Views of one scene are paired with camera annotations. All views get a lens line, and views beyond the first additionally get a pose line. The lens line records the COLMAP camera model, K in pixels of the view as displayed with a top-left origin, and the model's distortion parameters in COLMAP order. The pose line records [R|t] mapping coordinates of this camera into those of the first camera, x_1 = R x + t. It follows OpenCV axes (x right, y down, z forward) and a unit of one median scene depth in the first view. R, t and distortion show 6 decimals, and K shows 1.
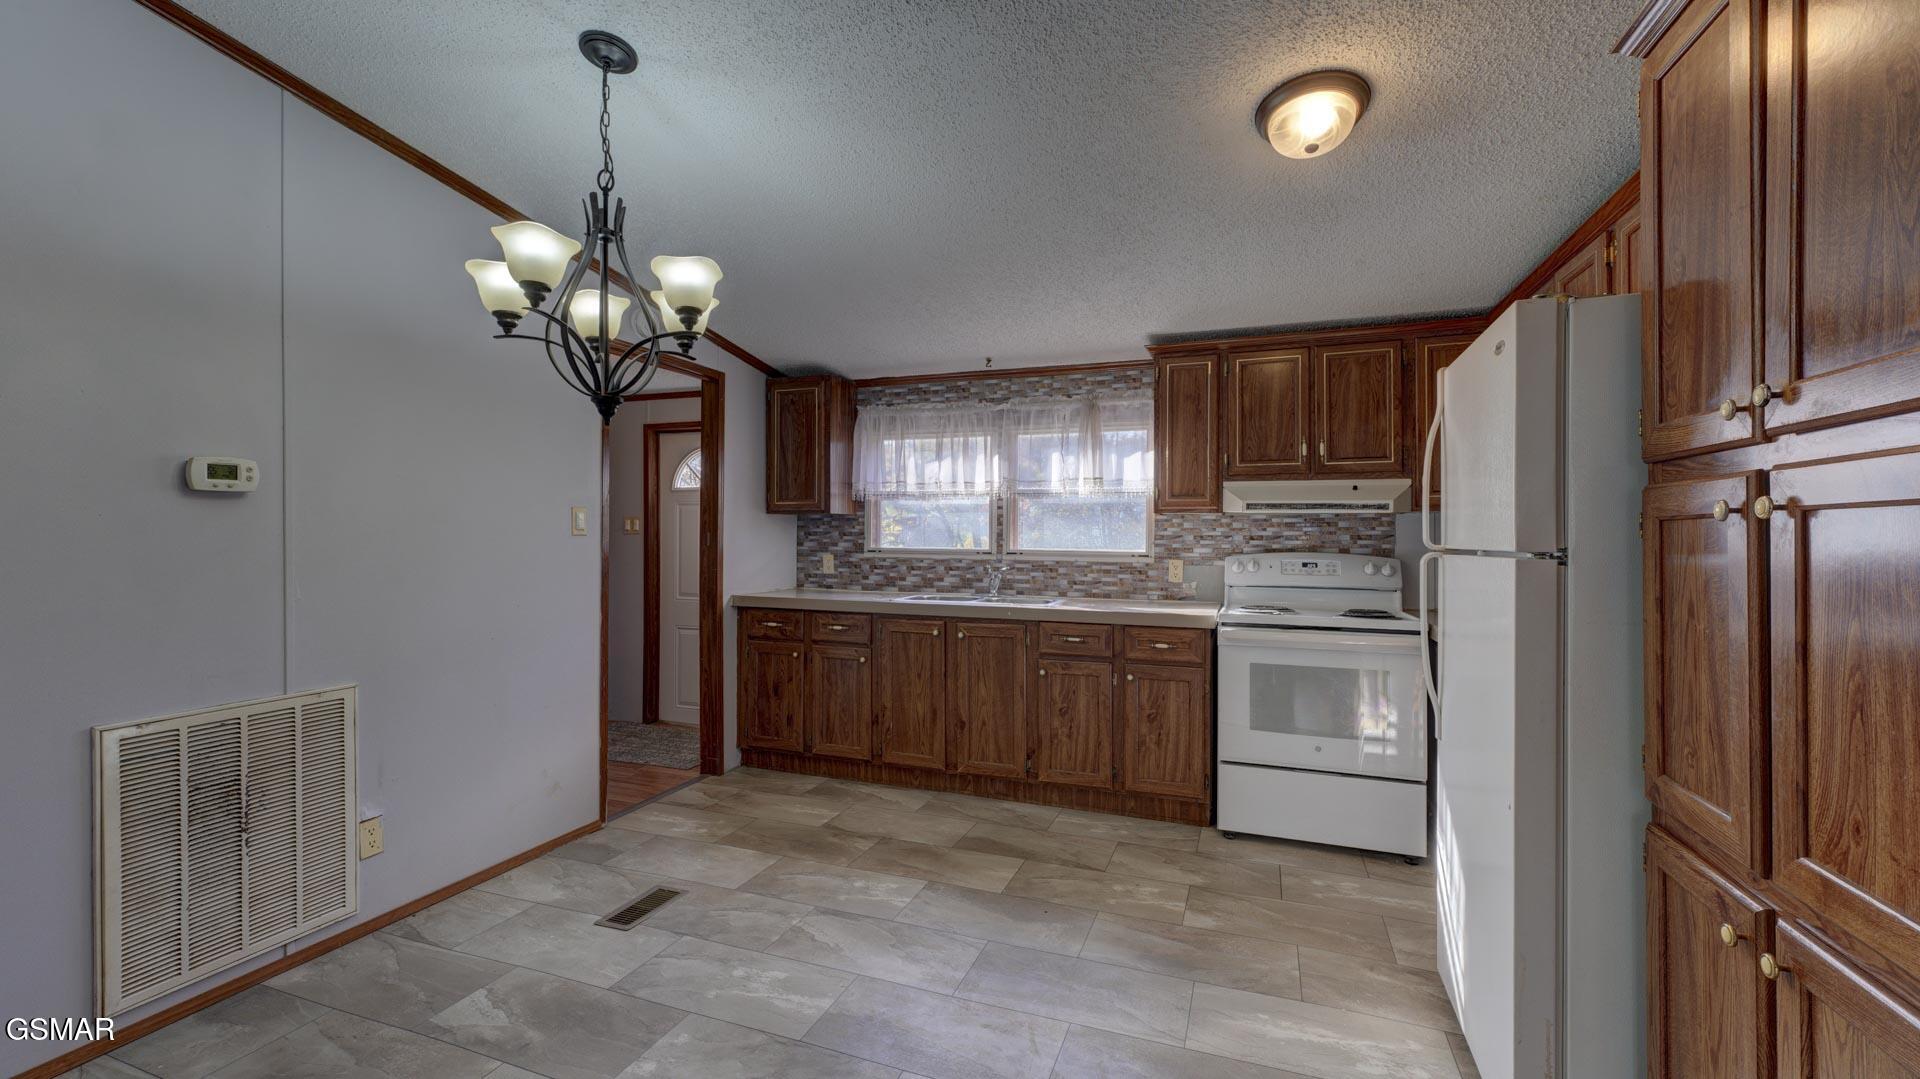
lens RADIAL K [[775.1, 0, 979.9], [0, 775.1, 531.6], [0, 0, 1]] dist [0.016789, -0.001807]
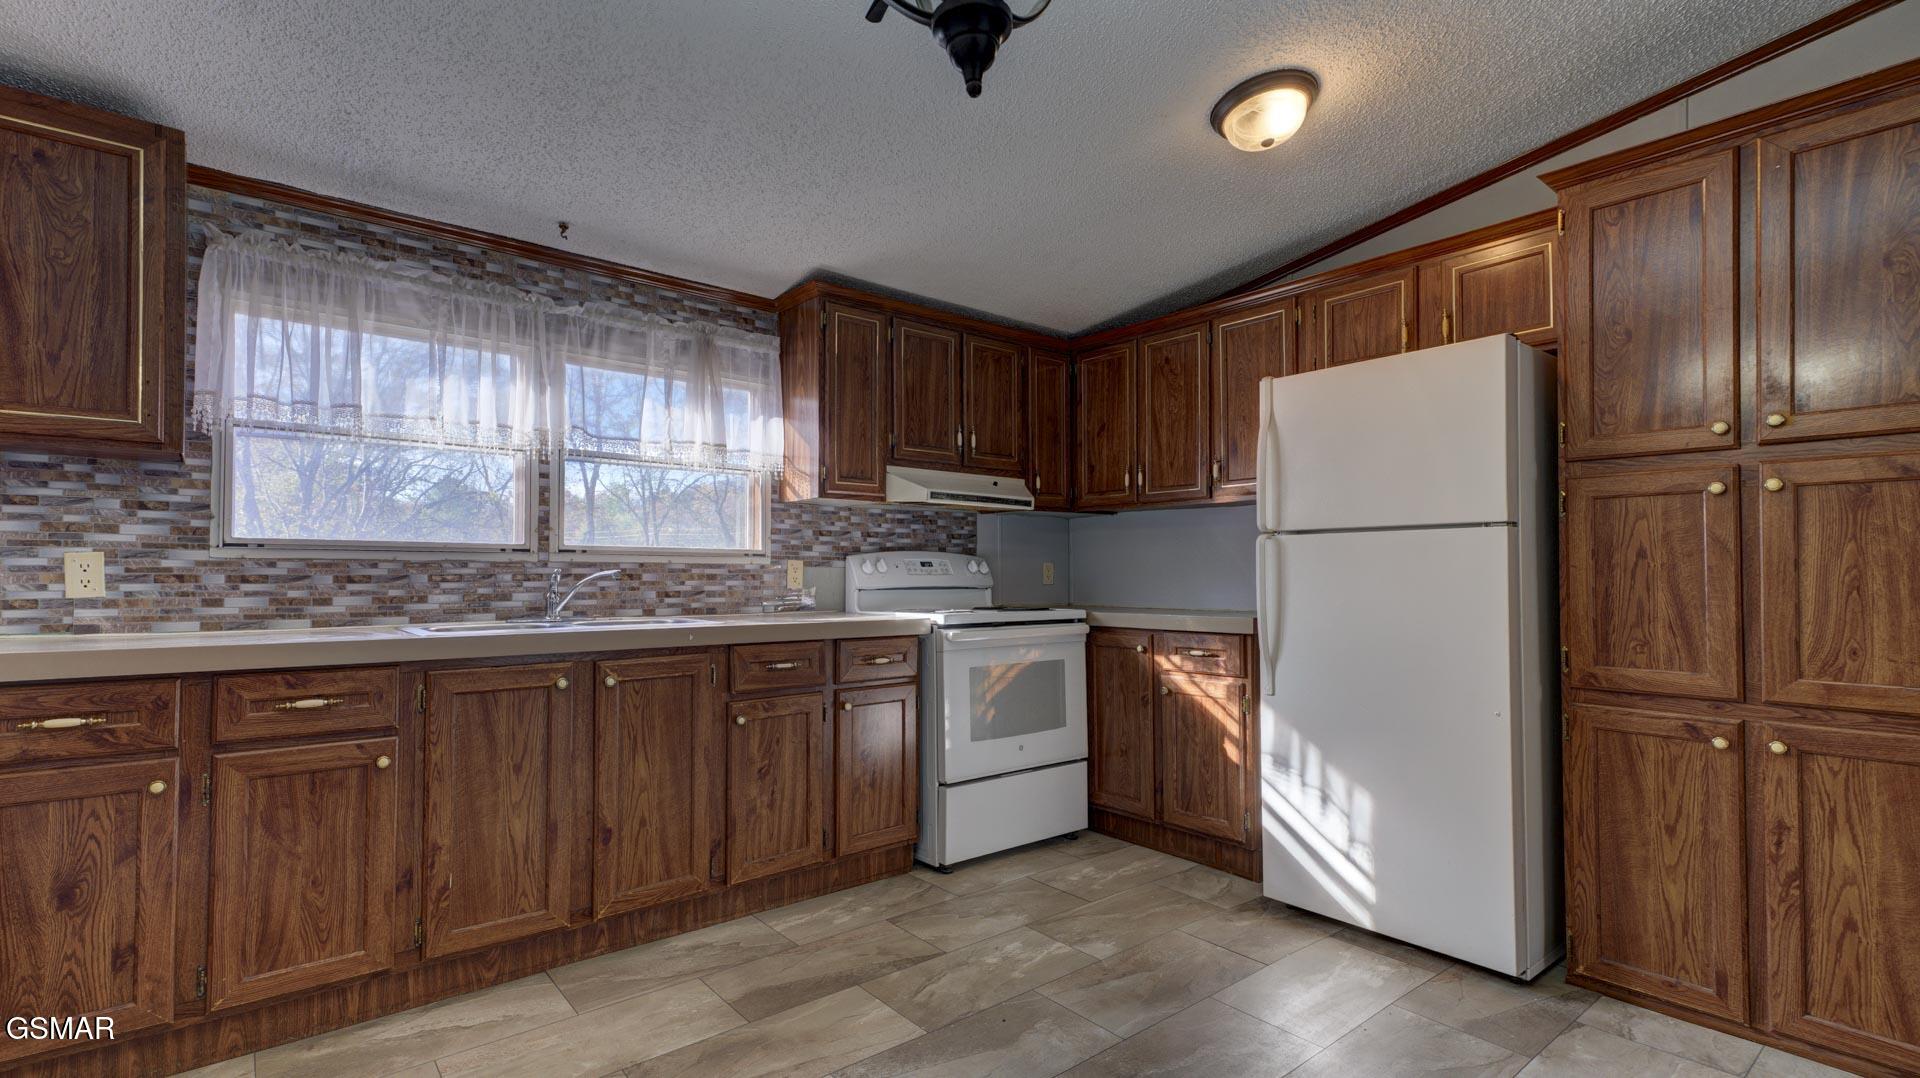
lens RADIAL K [[868.9, 0, 948.1], [0, 868.9, 557.8], [0, 0, 1]] dist [0.023469, -0.001922]
pose [[0.514765, 0.009482, 0.857279, -0.437129], [-0.004056, 0.999955, -0.008624, 0.041919], [-0.857322, 0.000962, 0.514780, 0.419585]]
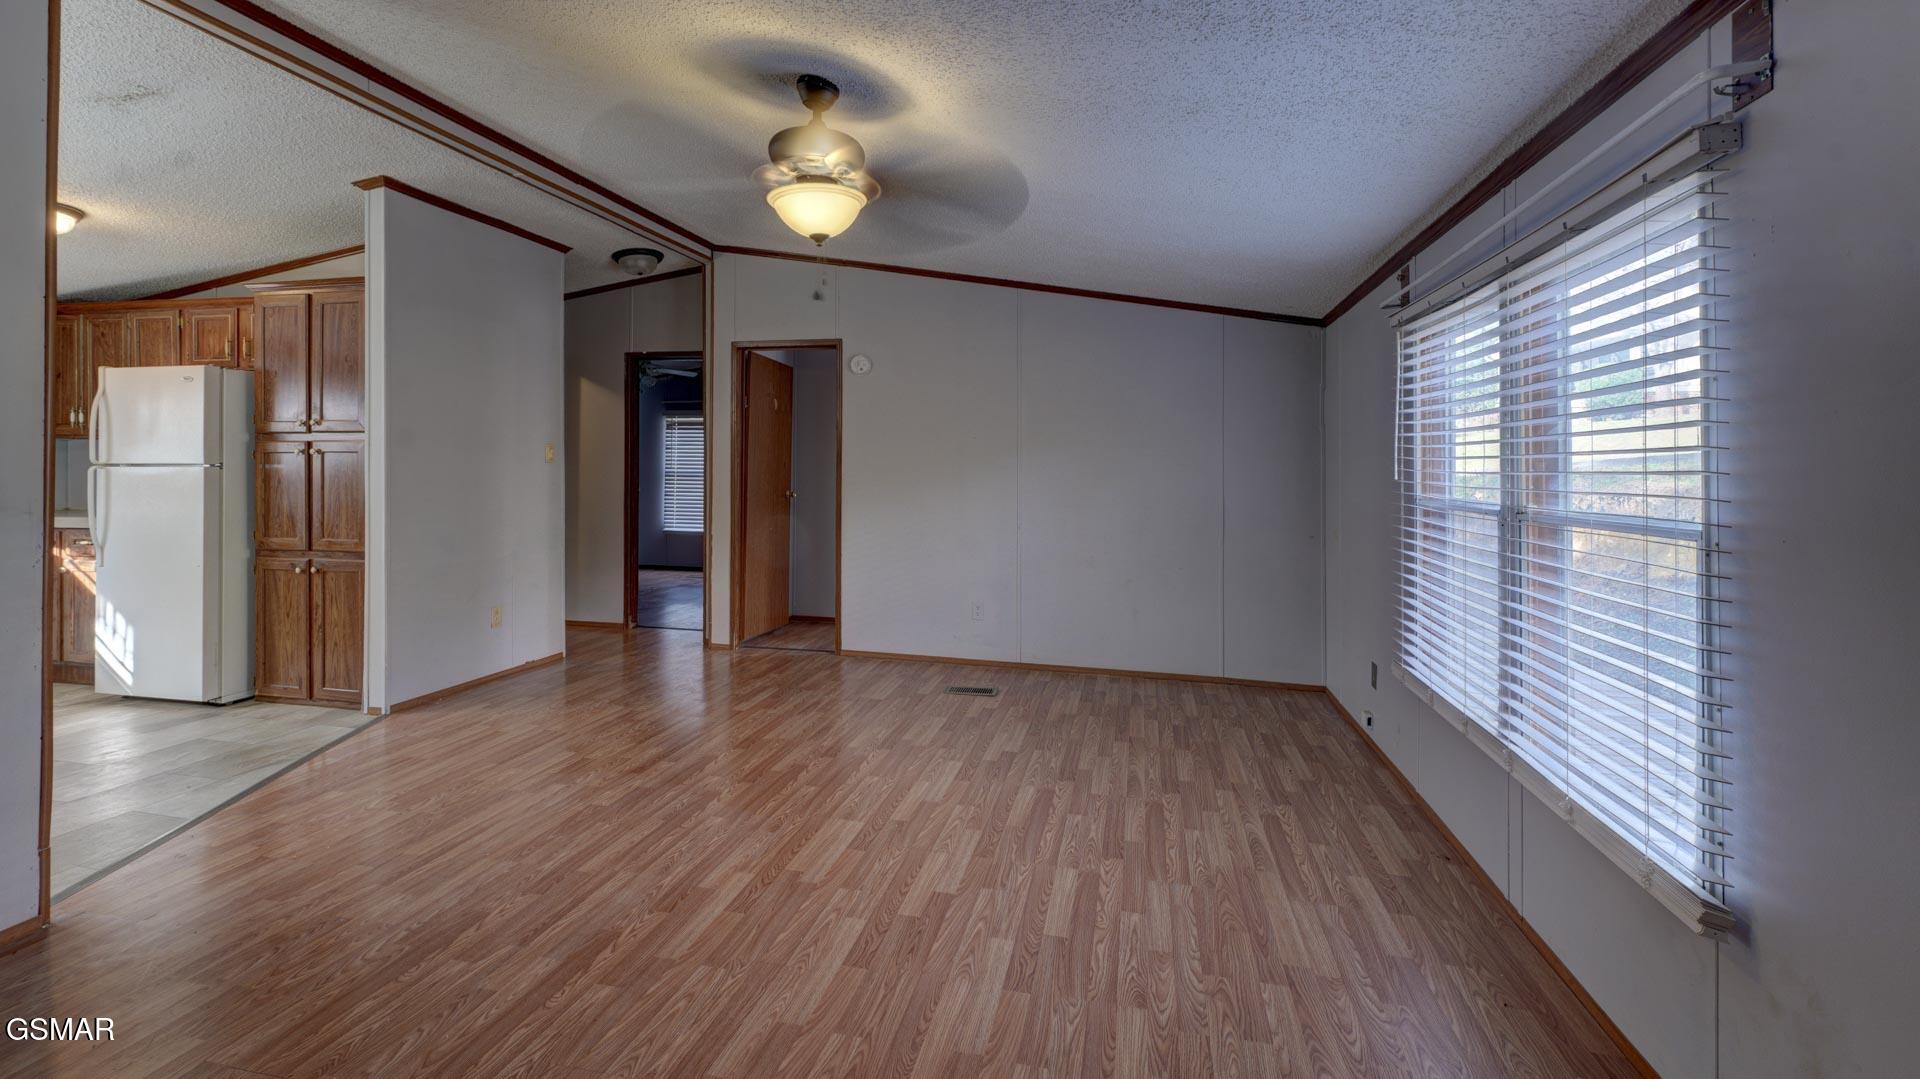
lens RADIAL K [[775.1, 0, 975.2], [0, 775.1, 467.1], [0, 0, 1]] dist [0.016789, -0.001807]
pose [[-0.134403, -0.005381, 0.990912, -0.870833], [-0.013061, 0.999908, 0.003658, -0.002964], [-0.990841, -0.012450, -0.134461, -0.454738]]
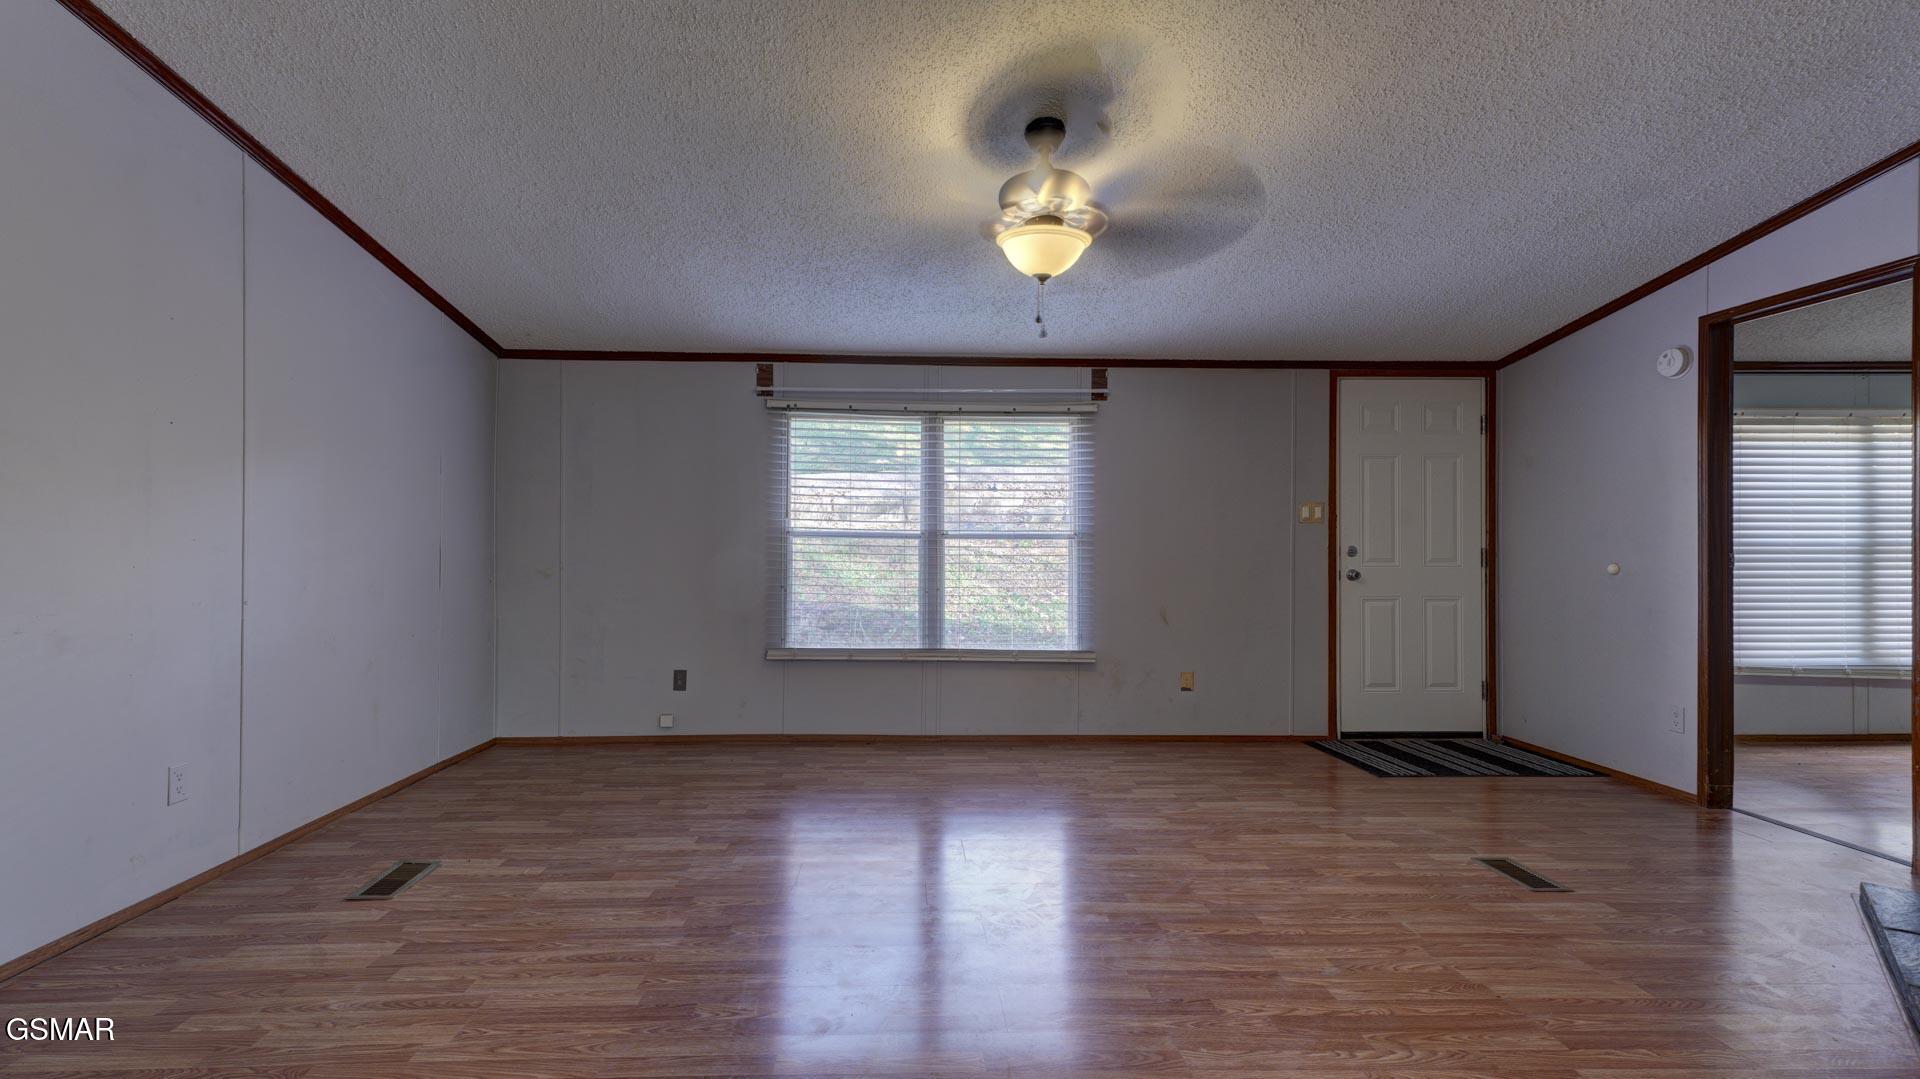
lens RADIAL K [[868.9, 0, 899.2], [0, 868.9, 525.8], [0, 0, 1]] dist [0.023469, -0.001922]
pose [[-0.938109, -0.021336, -0.345681, 0.126046], [-0.012514, 0.999537, -0.027731, 0.052059], [0.346113, -0.021689, -0.937942, 0.230336]]
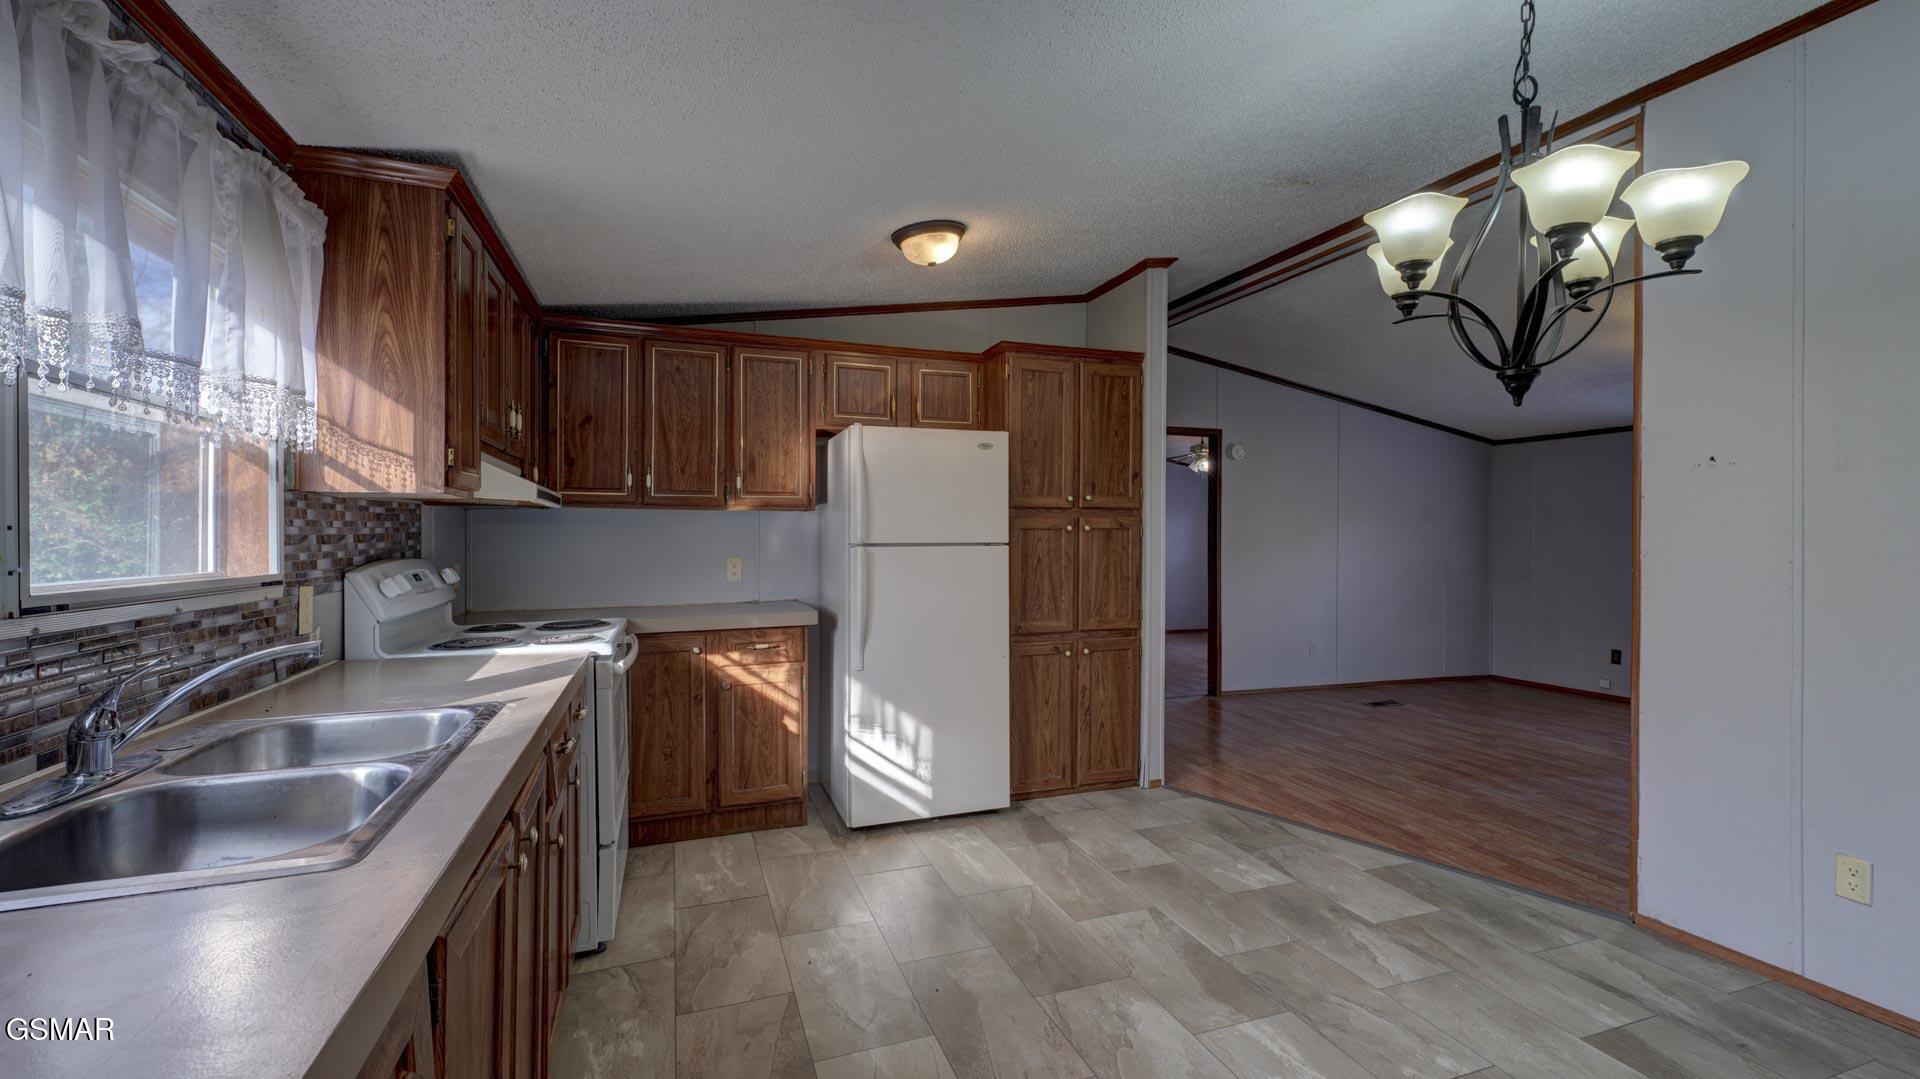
lens RADIAL K [[775.1, 0, 953.0], [0, 775.1, 538.1], [0, 0, 1]] dist [0.016789, -0.001807]
pose [[-0.637569, -0.009877, 0.770330, -0.379369], [-0.008923, 0.999945, 0.005436, 0.000571], [-0.770342, -0.003408, -0.637622, 1.024323]]
